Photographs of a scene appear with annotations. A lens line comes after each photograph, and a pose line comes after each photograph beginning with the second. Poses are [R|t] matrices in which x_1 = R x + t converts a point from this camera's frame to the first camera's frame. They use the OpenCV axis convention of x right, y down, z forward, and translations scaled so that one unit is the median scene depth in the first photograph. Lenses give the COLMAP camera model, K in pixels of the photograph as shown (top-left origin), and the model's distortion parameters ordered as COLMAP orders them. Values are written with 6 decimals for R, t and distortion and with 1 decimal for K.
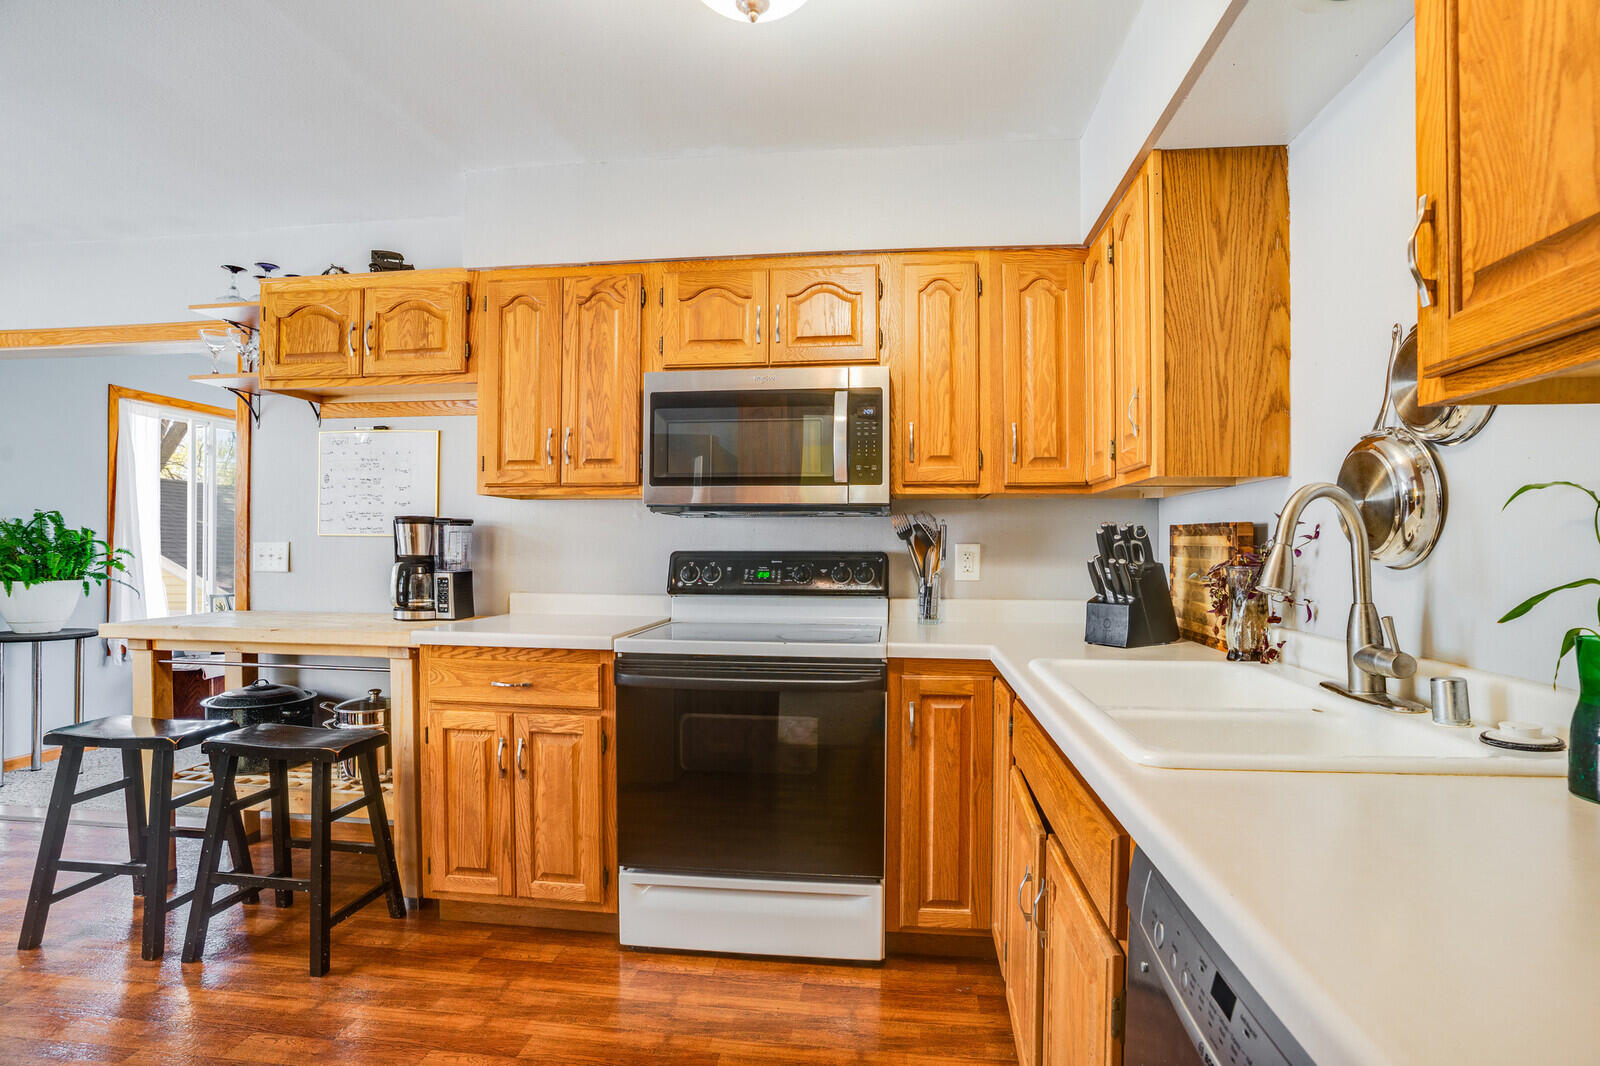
lens RADIAL K [[762.5, 0, 800.0], [0, 762.5, 533.0], [0, 0, 1]] dist [-0.003008, -0.000090]
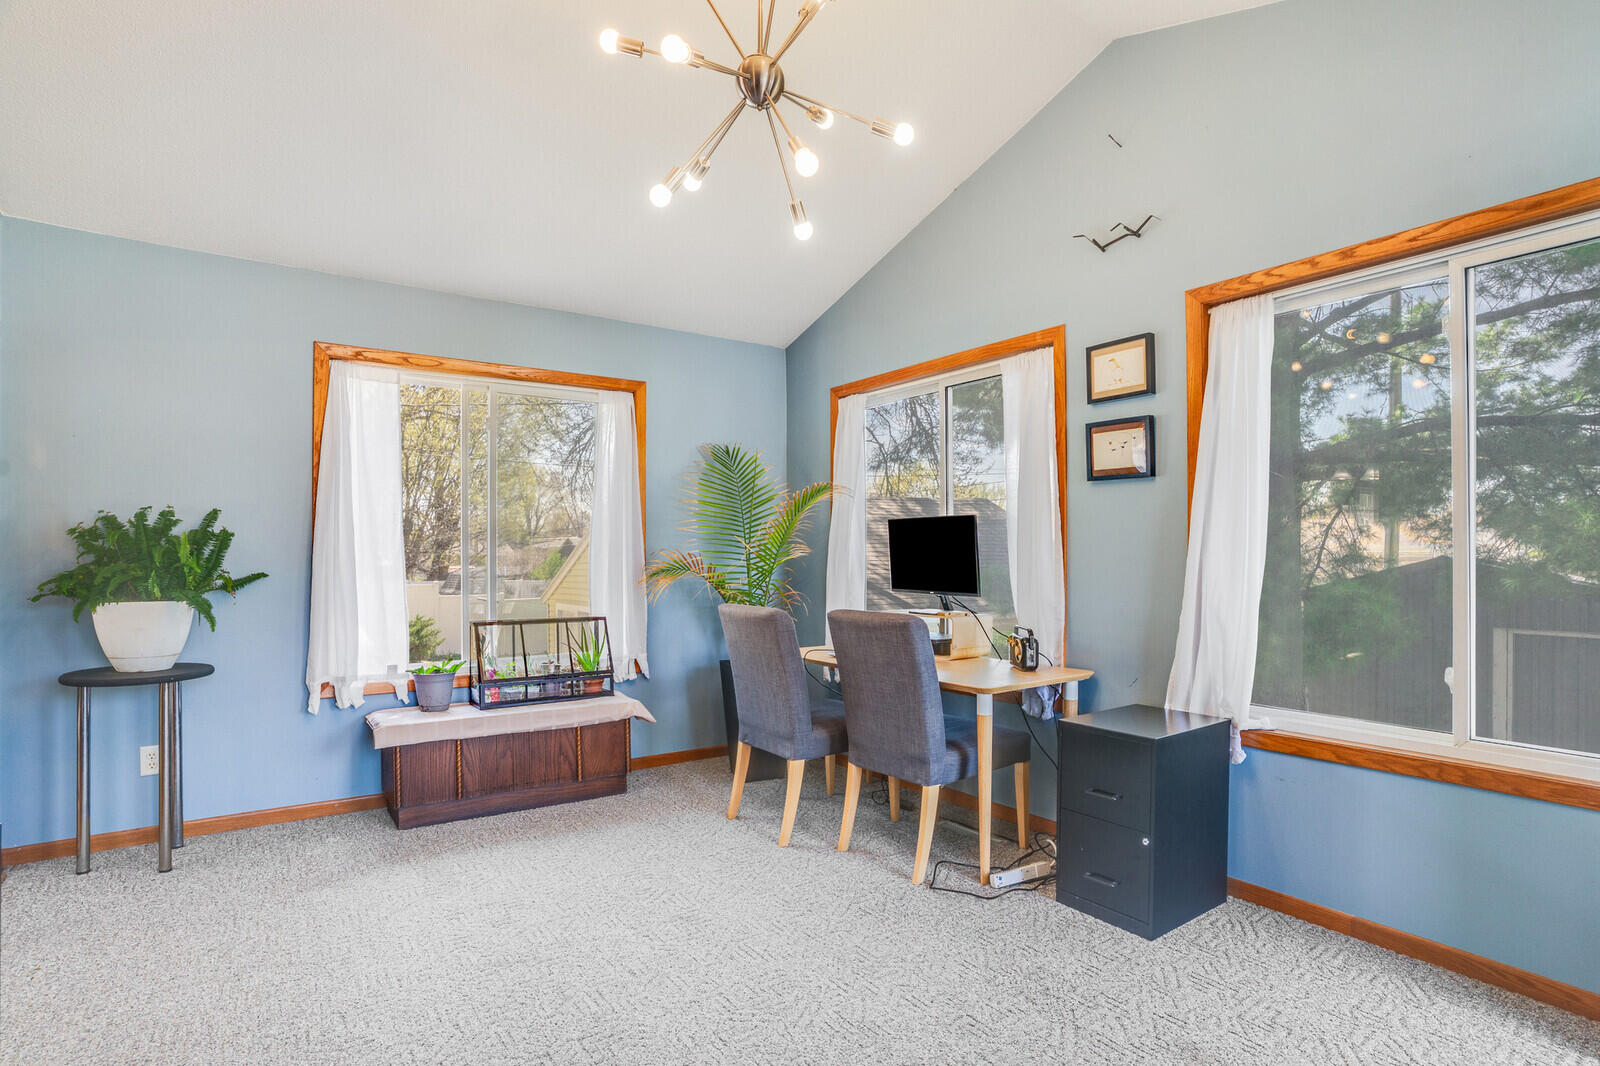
lens RADIAL K [[784.1, 0, 800.0], [0, 784.1, 533.0], [0, 0, 1]] dist [-0.078608, 0.031325]
pose [[0.660190, -0.024727, -0.750691, -0.027499], [0.023917, 0.999643, -0.011894, 0.027696], [0.750718, -0.010102, 0.660546, 1.394348]]
